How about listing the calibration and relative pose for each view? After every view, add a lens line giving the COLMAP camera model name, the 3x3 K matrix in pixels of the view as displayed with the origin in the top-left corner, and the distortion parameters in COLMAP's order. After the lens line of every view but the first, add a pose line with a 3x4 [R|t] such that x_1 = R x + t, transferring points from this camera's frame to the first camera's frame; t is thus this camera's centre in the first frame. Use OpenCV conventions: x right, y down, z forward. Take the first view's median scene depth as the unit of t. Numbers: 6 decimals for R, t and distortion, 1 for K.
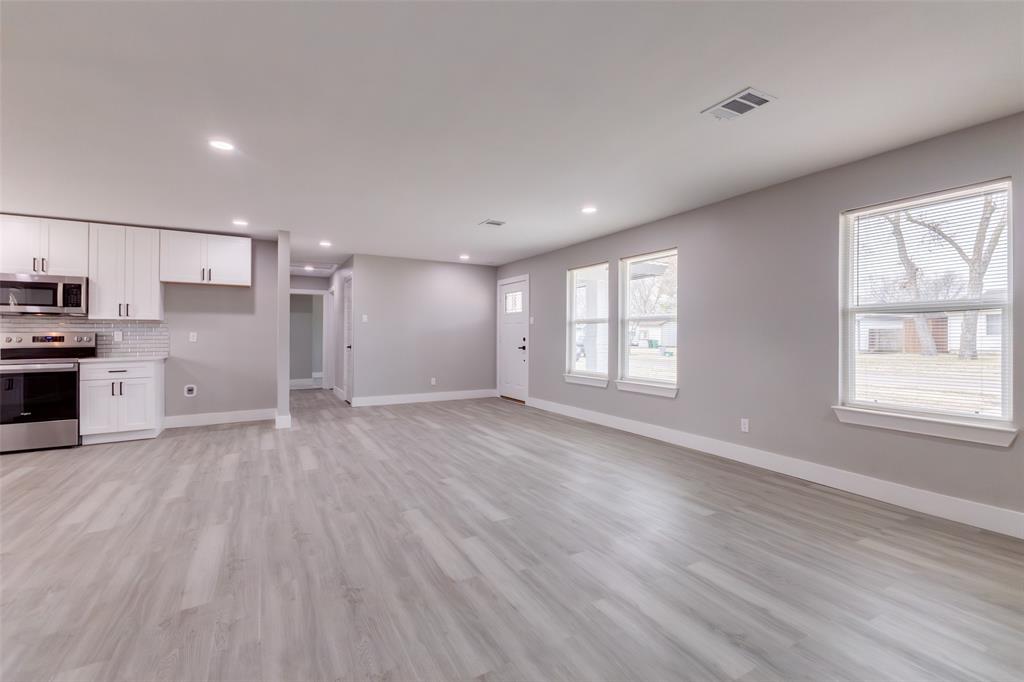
lens RADIAL K [[439.7, 0, 516.3], [0, 439.7, 338.4], [0, 0, 1]] dist [0.002961, -0.000446]
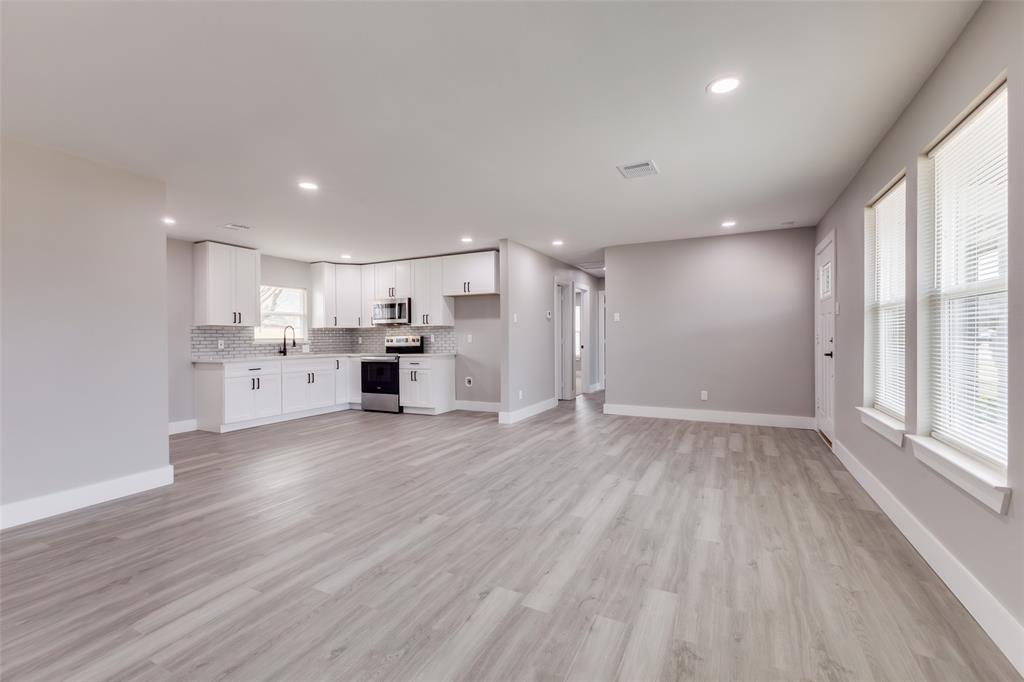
lens RADIAL K [[439.7, 0, 516.3], [0, 439.7, 338.4], [0, 0, 1]] dist [0.002961, -0.000446]
pose [[0.561921, -0.003061, -0.827185, 0.436416], [0.004062, 0.999991, -0.000941, -0.002388], [0.827181, -0.002831, 0.561928, 0.497359]]
